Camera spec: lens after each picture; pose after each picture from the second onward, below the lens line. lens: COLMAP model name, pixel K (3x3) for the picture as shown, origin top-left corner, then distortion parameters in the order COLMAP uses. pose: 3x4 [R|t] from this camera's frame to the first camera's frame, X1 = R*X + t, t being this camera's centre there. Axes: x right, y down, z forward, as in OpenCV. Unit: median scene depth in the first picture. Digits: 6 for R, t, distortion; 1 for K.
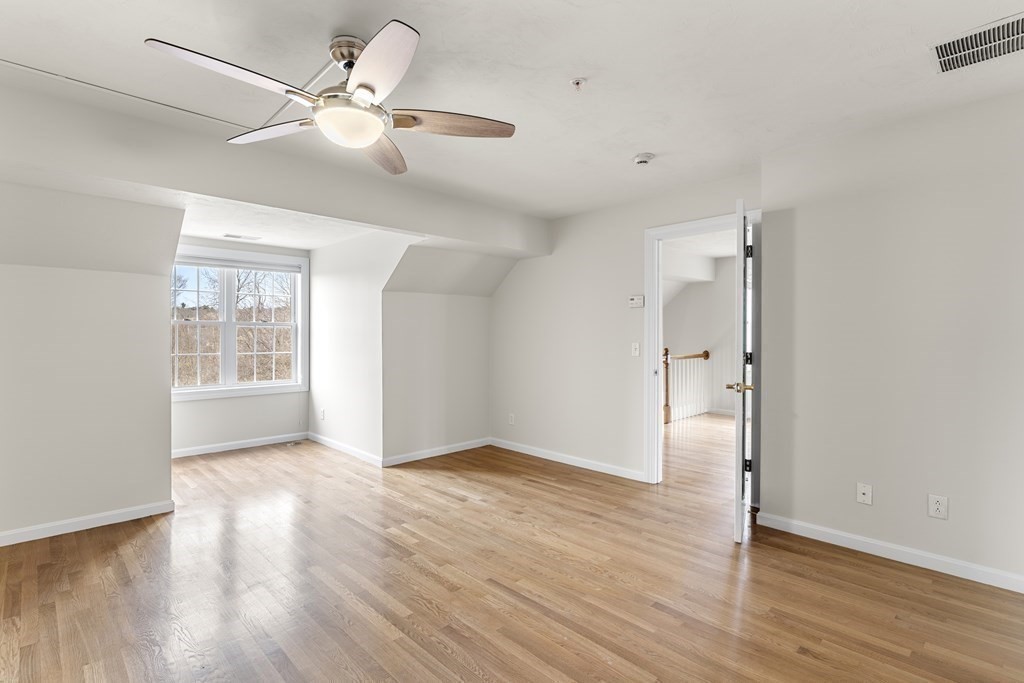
lens RADIAL K [[489.1, 0, 506.5], [0, 489.1, 337.6], [0, 0, 1]] dist [0.002357, 0.000055]
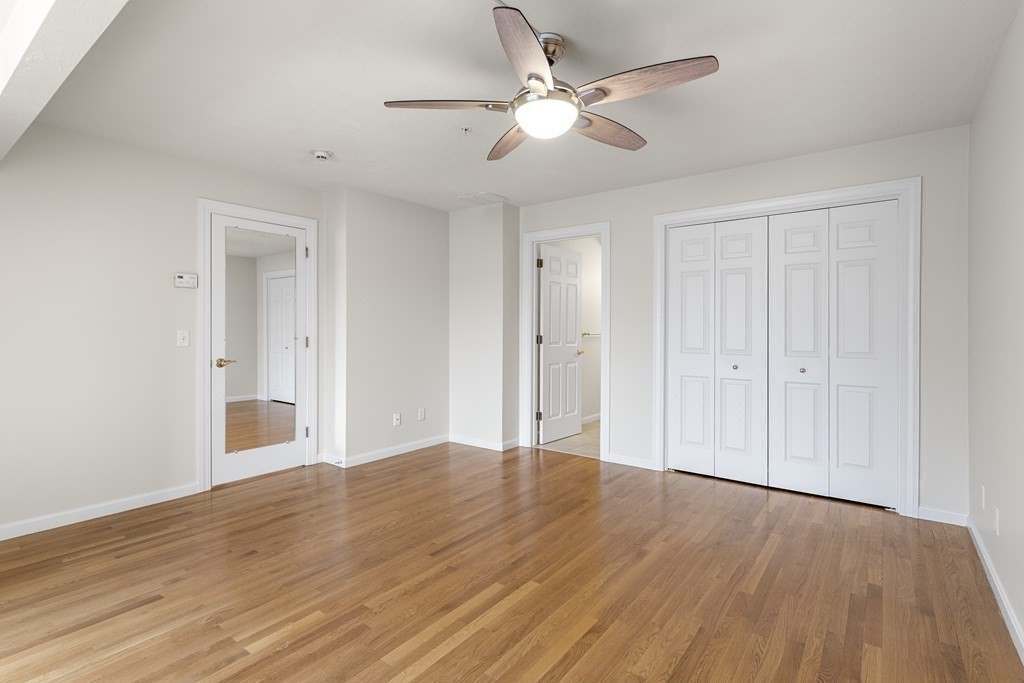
lens RADIAL K [[489.1, 0, 506.5], [0, 489.1, 337.6], [0, 0, 1]] dist [0.002357, 0.000055]
pose [[-0.142879, -0.019247, 0.989553, -0.768289], [0.001397, 0.999806, 0.019648, 0.008872], [-0.989739, 0.004190, -0.142824, 0.706039]]
